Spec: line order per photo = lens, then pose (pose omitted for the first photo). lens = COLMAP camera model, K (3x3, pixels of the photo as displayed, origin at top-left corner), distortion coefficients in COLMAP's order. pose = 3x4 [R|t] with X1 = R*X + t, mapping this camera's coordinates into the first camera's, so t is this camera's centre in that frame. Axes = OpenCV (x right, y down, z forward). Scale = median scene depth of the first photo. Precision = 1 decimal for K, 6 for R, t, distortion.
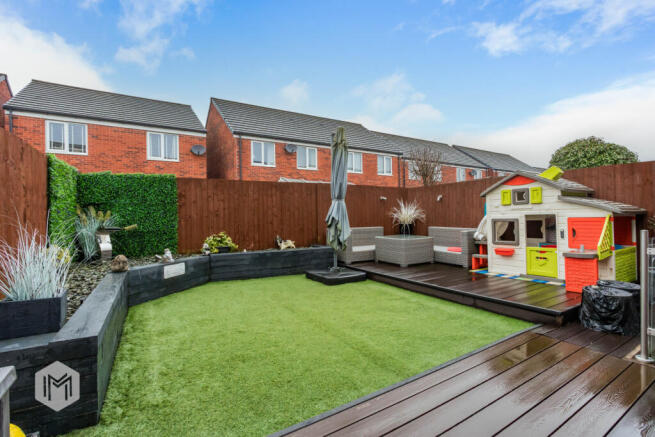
lens RADIAL K [[327.5, 0, 327.5], [0, 327.5, 218.5], [0, 0, 1]] dist [0.003811, 0.000904]
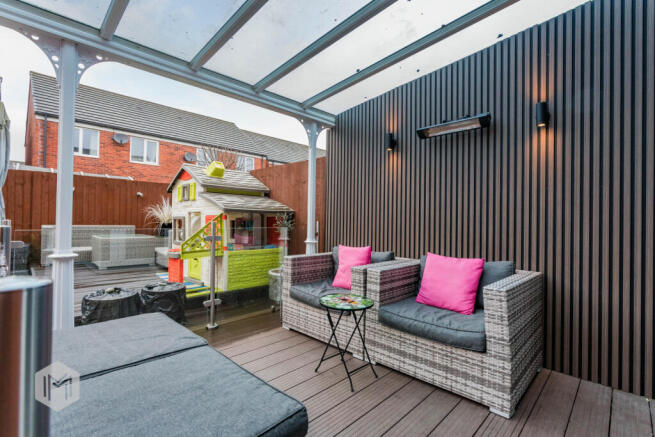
lens RADIAL K [[327.5, 0, 327.5], [0, 327.5, 218.5], [0, 0, 1]] dist [0.003811, 0.000904]
pose [[0.972222, 0.029998, 0.232129, 0.234128], [-0.026558, 0.999486, -0.017928, 0.003729], [-0.232548, 0.011265, 0.972520, 0.006260]]
